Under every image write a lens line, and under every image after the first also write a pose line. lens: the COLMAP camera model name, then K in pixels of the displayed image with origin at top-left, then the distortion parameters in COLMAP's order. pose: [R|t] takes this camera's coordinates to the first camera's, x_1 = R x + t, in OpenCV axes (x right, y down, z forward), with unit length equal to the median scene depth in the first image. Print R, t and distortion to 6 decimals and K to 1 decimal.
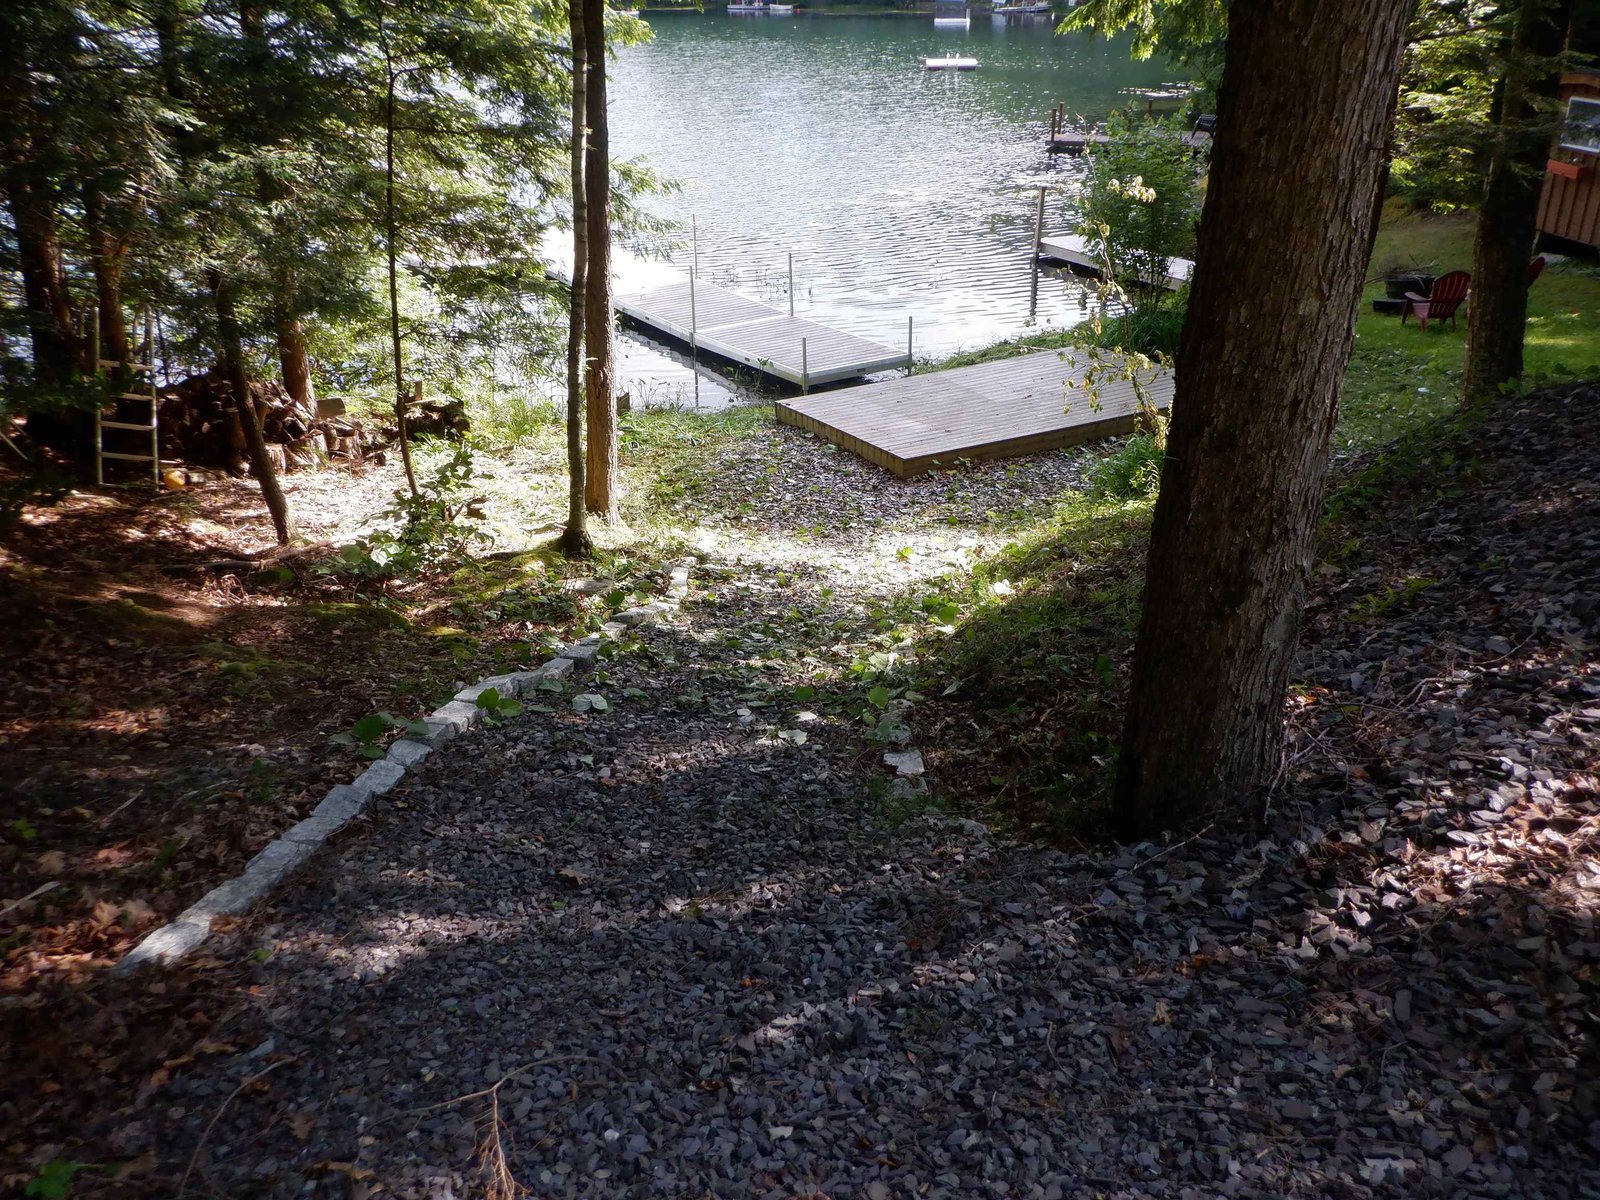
lens RADIAL K [[1275.0, 0, 797.5], [0, 1275.0, 598.8], [0, 0, 1]] dist [0.004293, -0.005351]
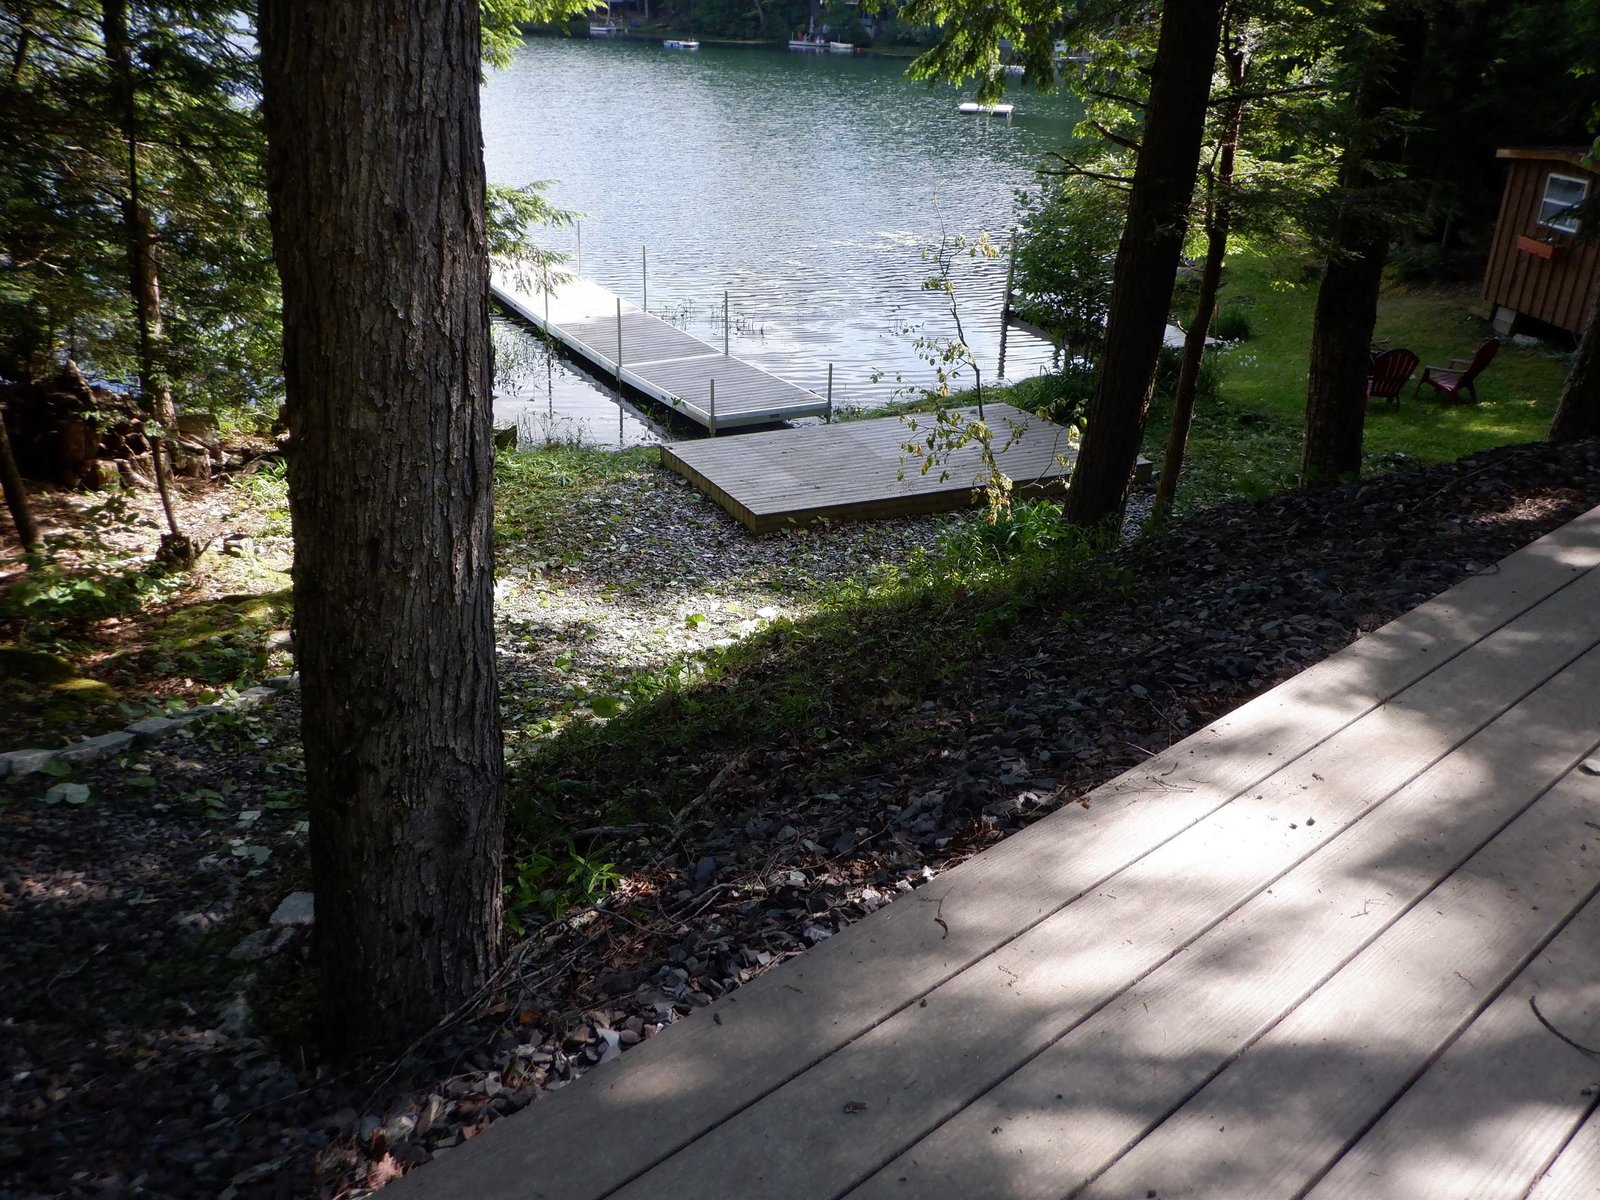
lens RADIAL K [[1275.0, 0, 802.5], [0, 1275.0, 601.1], [0, 0, 1]] dist [0.004293, -0.005351]
pose [[0.997465, 0.063030, -0.033034, 0.144414], [-0.063785, 0.997714, -0.022306, -0.025388], [0.031552, 0.024357, 0.999205, 0.053925]]
